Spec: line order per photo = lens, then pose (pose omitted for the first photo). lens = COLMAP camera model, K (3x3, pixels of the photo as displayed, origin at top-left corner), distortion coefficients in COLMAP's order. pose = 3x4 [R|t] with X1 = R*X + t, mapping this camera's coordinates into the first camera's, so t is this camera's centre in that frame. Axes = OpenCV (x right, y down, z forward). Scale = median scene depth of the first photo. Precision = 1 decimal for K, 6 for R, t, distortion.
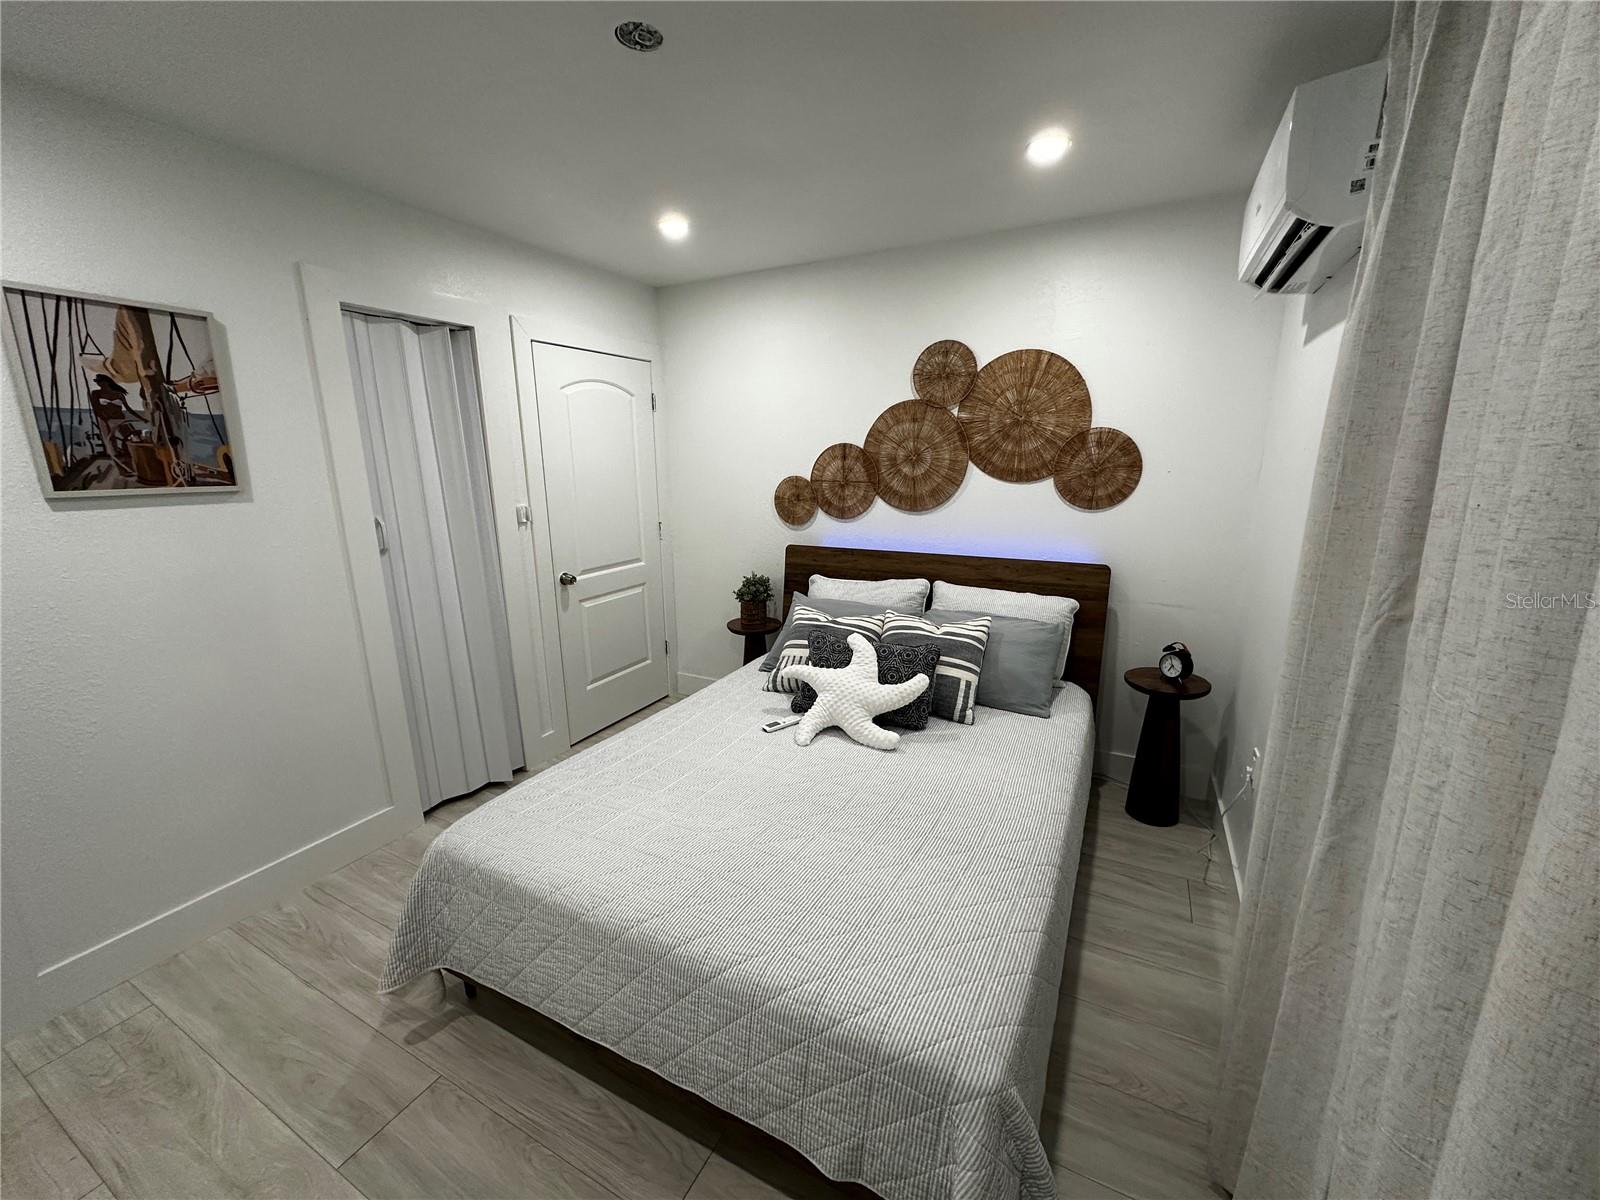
lens RADIAL K [[635.4, 0, 800.4], [0, 635.4, 600.1], [0, 0, 1]] dist [0.017983, 0.000161]
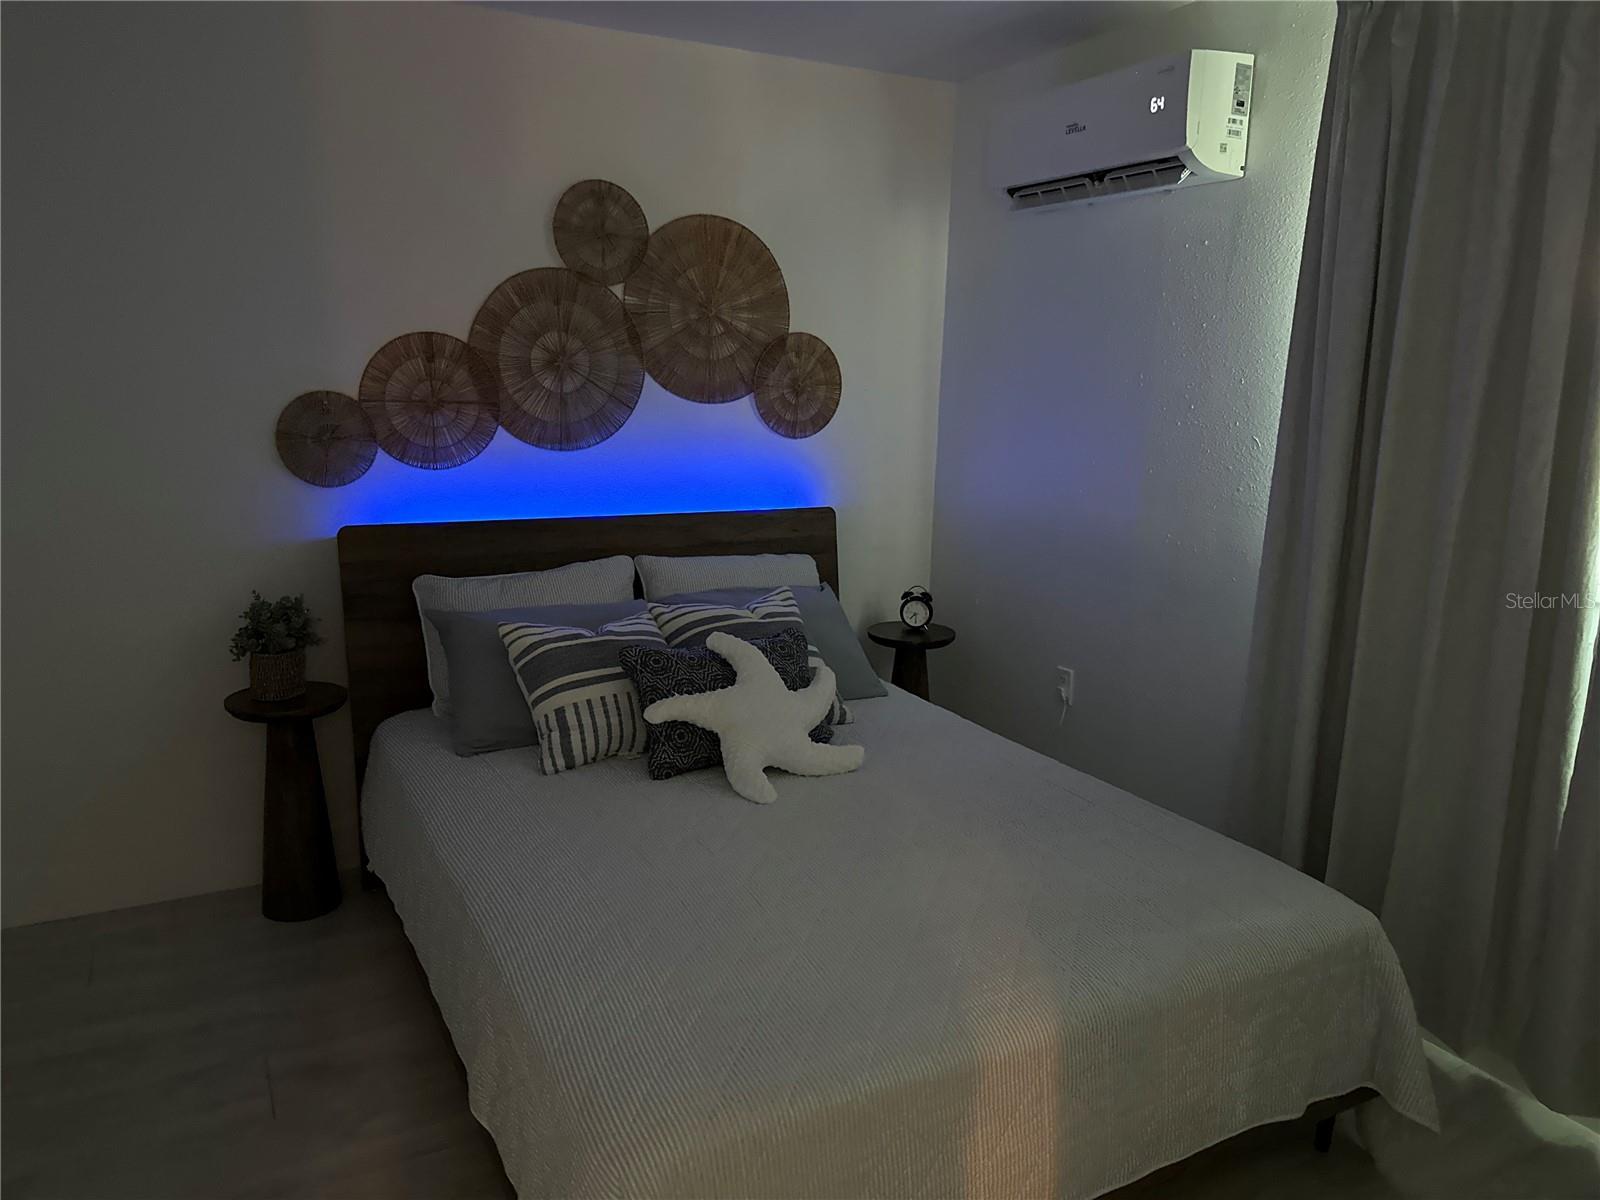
lens RADIAL K [[1107.7, 0, 808.3], [0, 1107.7, 601.4], [0, 0, 1]] dist [0.119935, -0.155474]
pose [[0.566538, -0.147157, 0.810789, -0.745450], [0.159791, 0.984868, 0.067098, -0.038957], [-0.808394, 0.091543, 0.581479, 0.253008]]
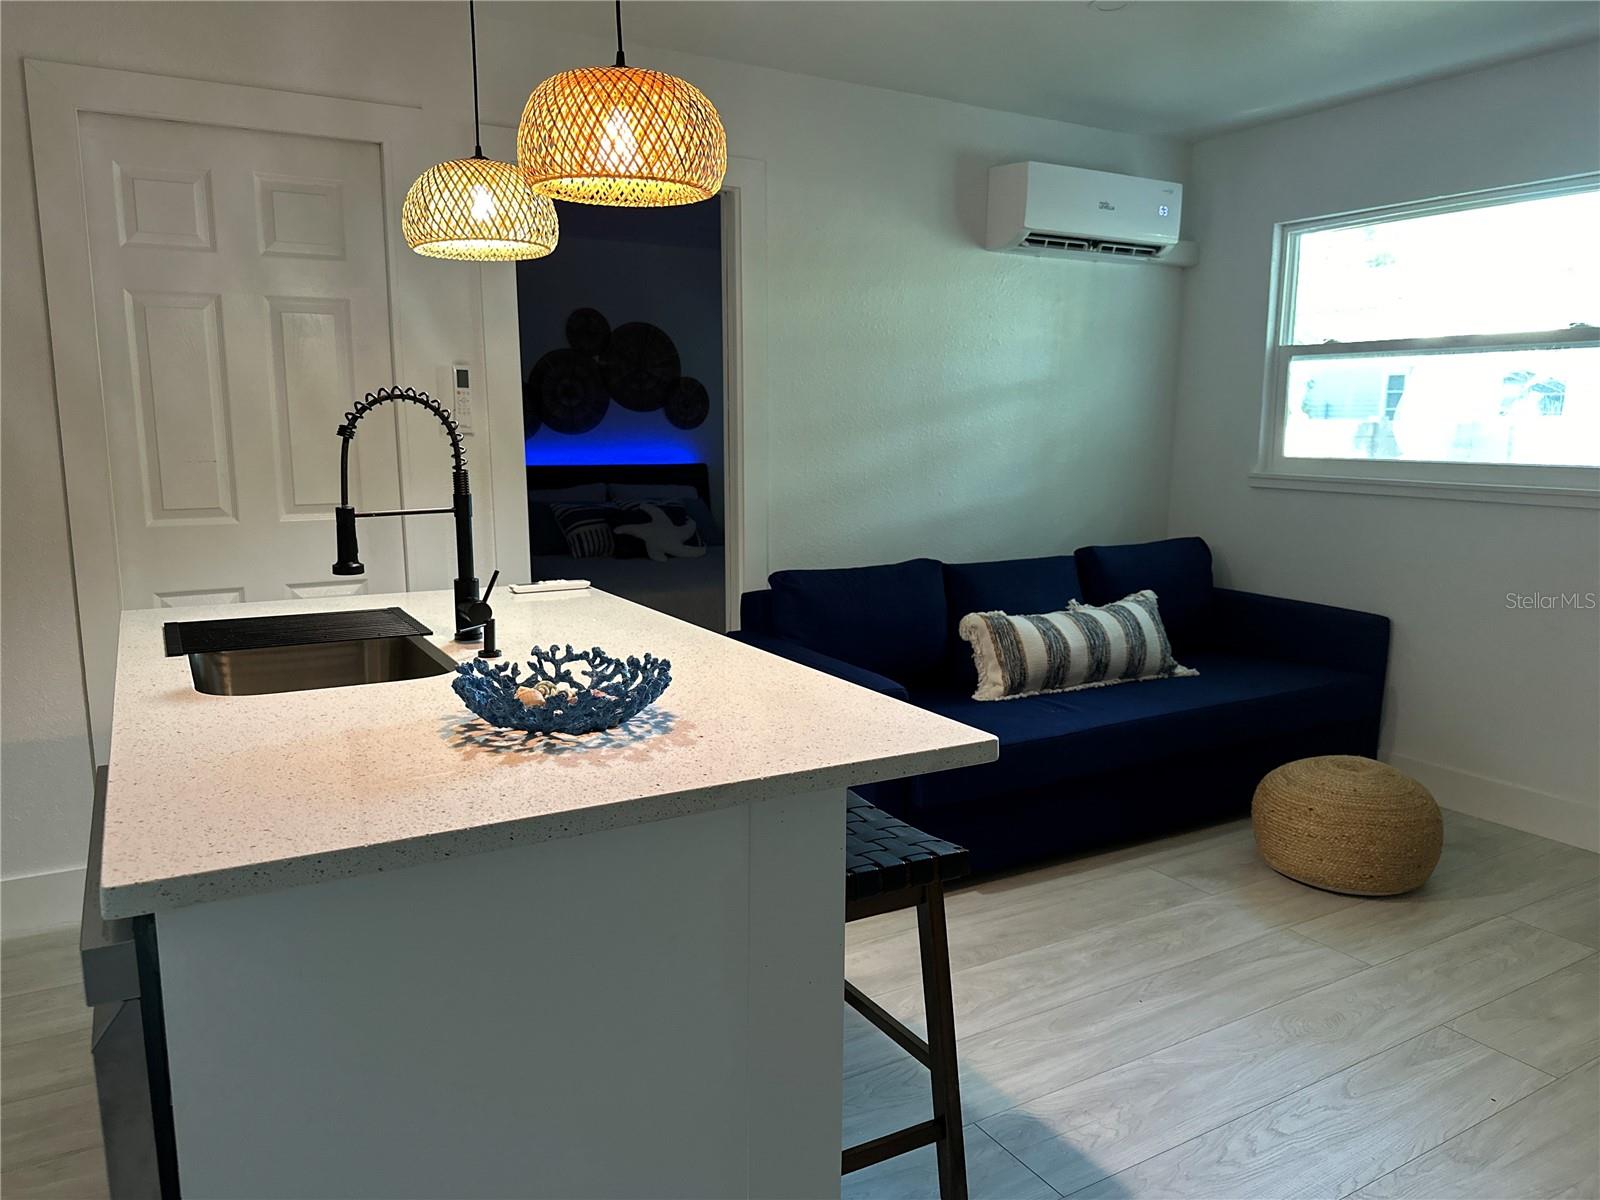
lens RADIAL K [[1107.7, 0, 808.3], [0, 1107.7, 601.4], [0, 0, 1]] dist [0.119935, -0.155474]
pose [[0.532506, -0.129193, 0.836509, -1.921033], [0.179098, 0.983104, 0.037823, 0.248387], [-0.827262, 0.129676, 0.546646, -0.751596]]
